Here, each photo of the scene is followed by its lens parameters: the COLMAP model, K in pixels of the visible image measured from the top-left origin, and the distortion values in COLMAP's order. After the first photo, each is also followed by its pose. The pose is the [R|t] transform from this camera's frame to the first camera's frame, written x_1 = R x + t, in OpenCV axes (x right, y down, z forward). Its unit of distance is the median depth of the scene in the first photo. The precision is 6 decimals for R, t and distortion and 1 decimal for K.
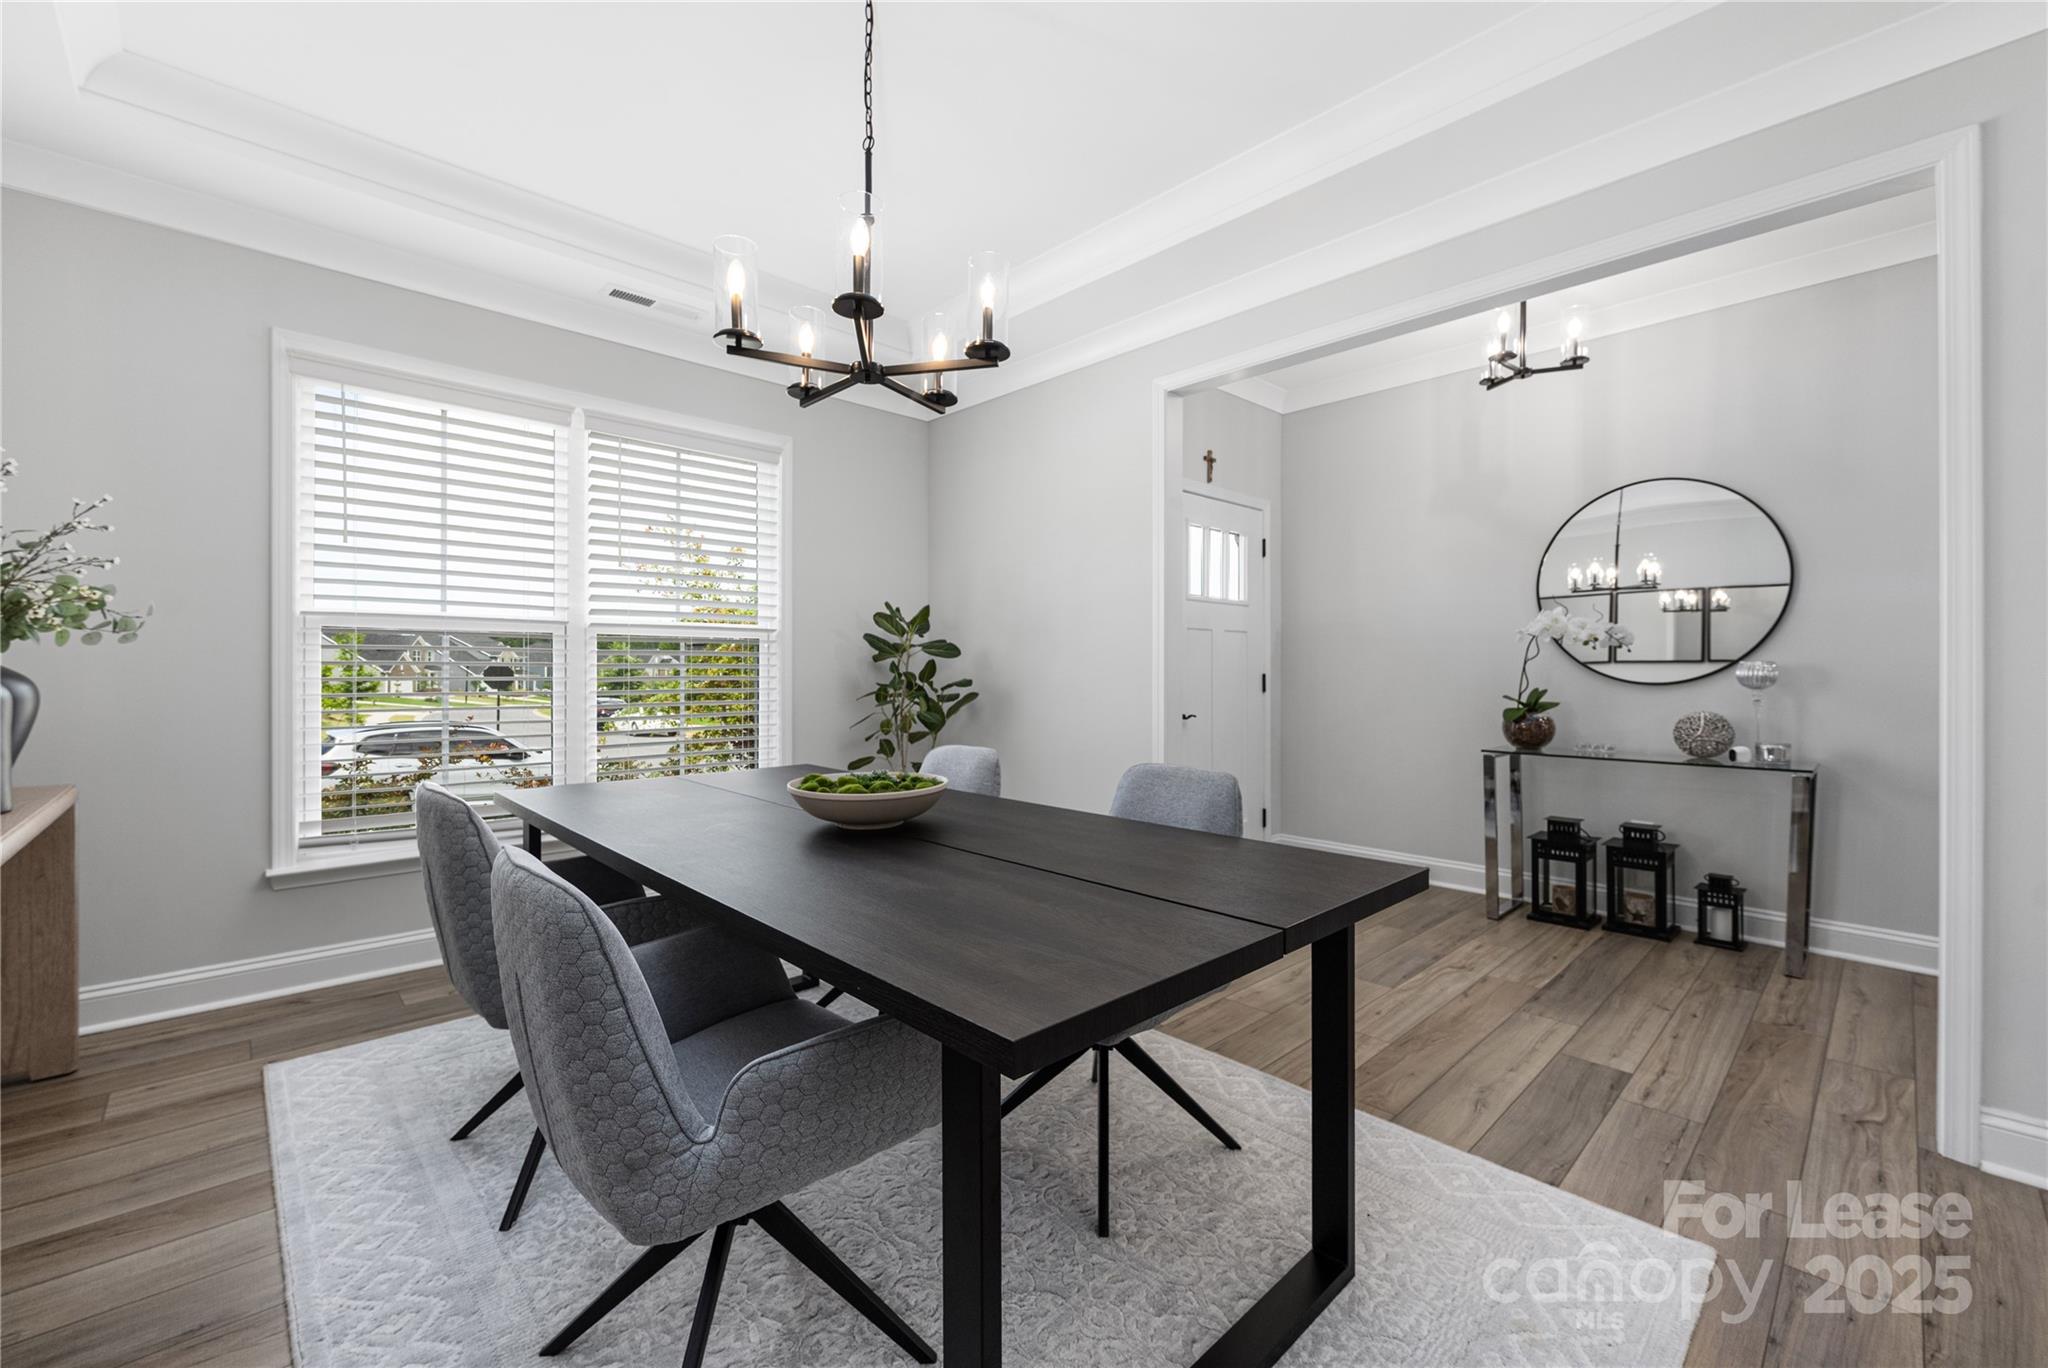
lens RADIAL K [[829.5, 0, 1020.4], [0, 829.5, 669.4], [0, 0, 1]] dist [-0.009122, 0.000348]
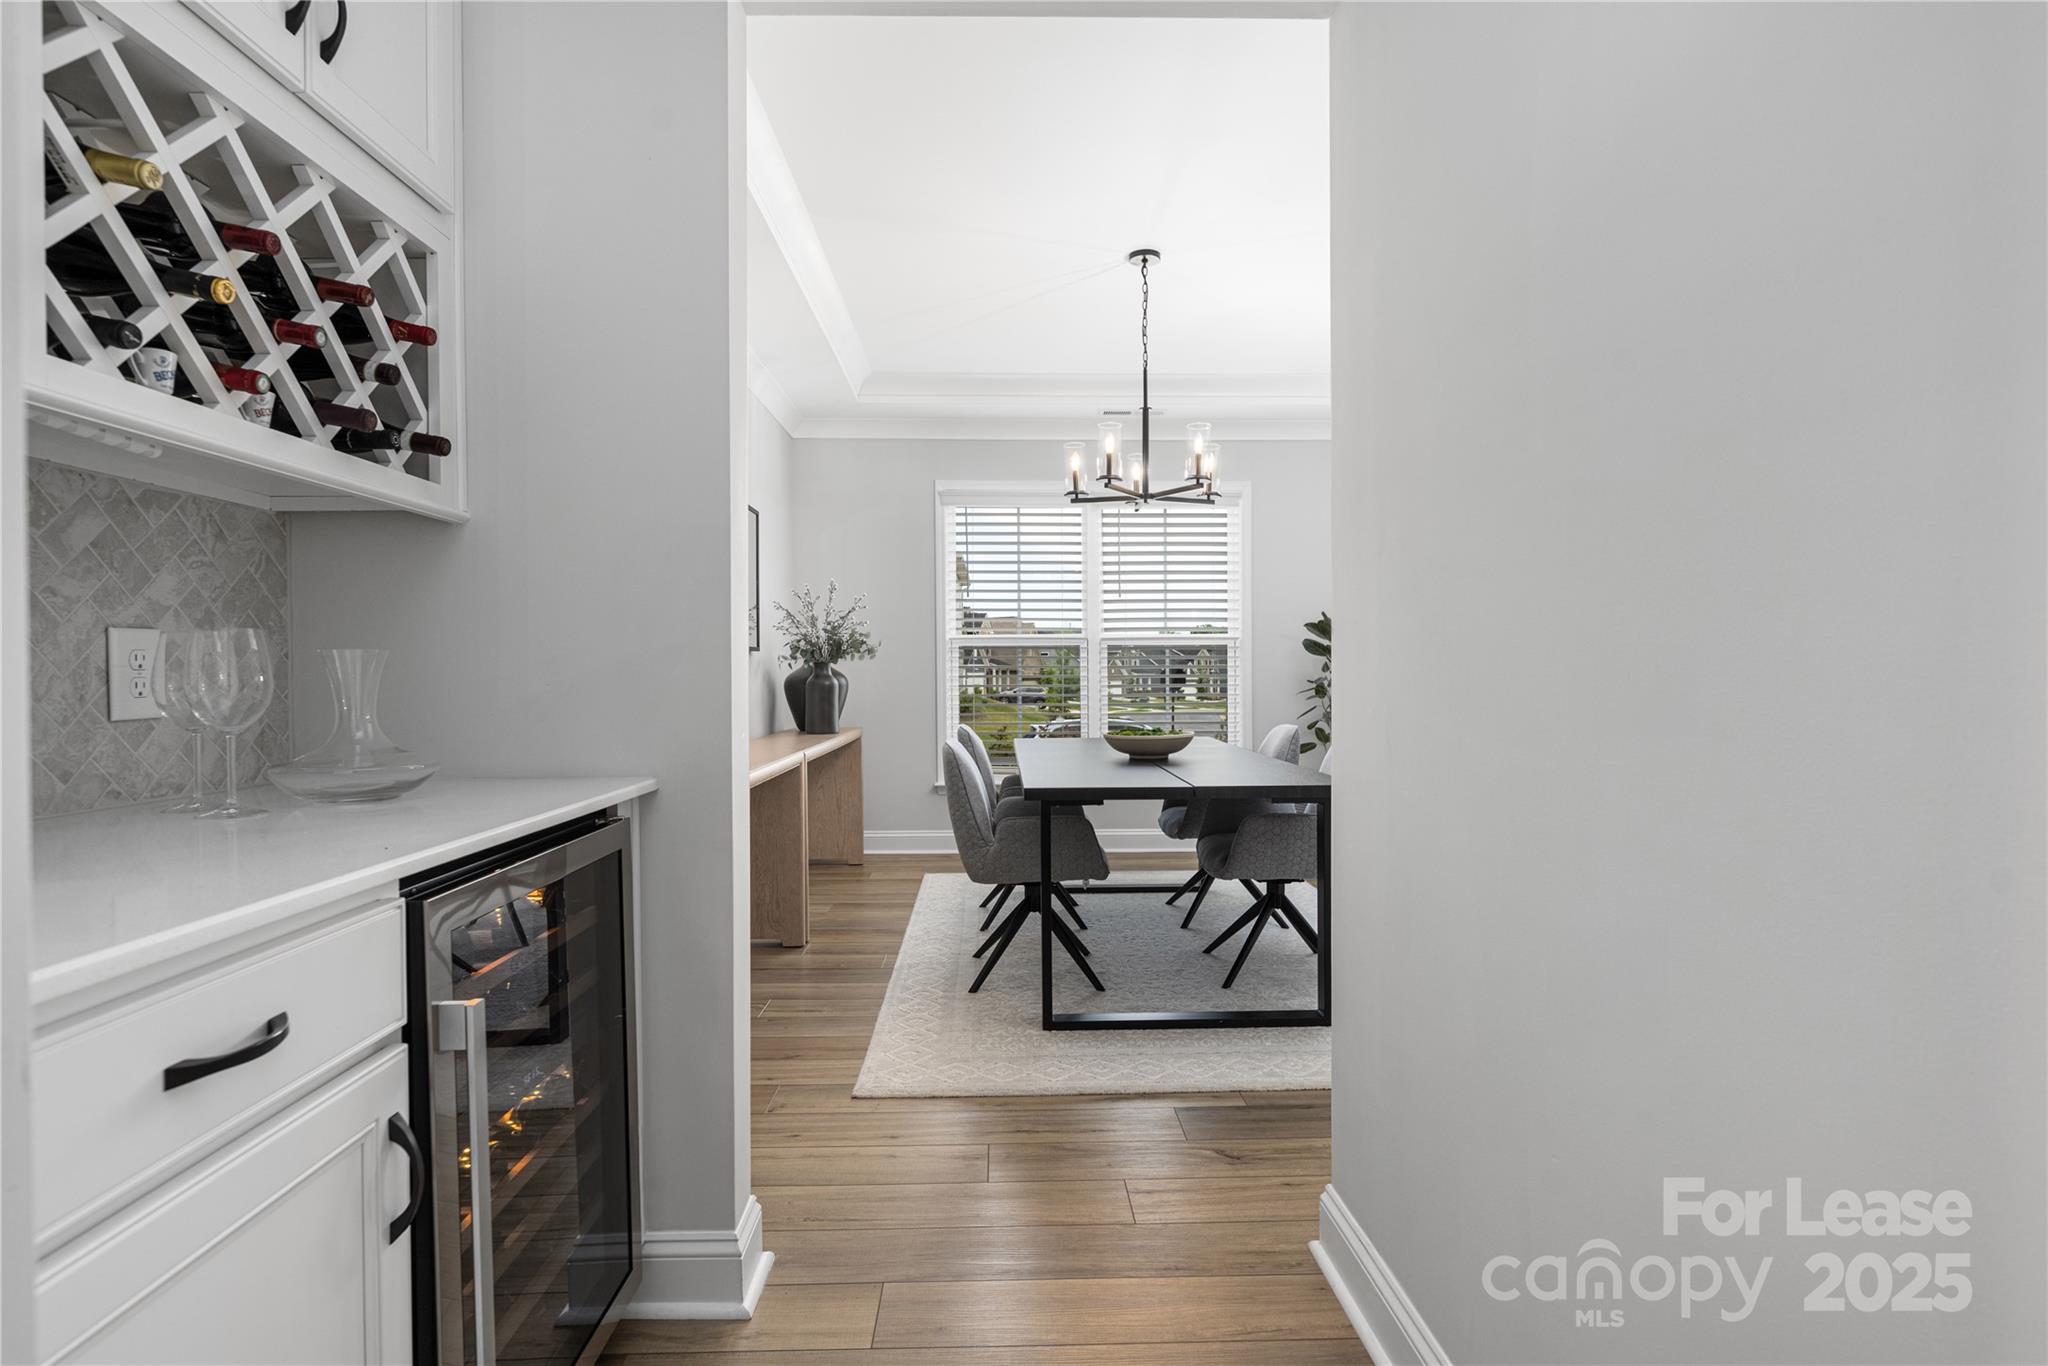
lens RADIAL K [[989.0, 0, 1026.5], [0, 989.0, 687.0], [0, 0, 1]] dist [0.000225, 0.000008]
pose [[0.744799, 0.006070, -0.667261, 0.711993], [0.004673, 0.999887, 0.014312, 0.004609], [0.667273, -0.013777, 0.744686, -0.501830]]
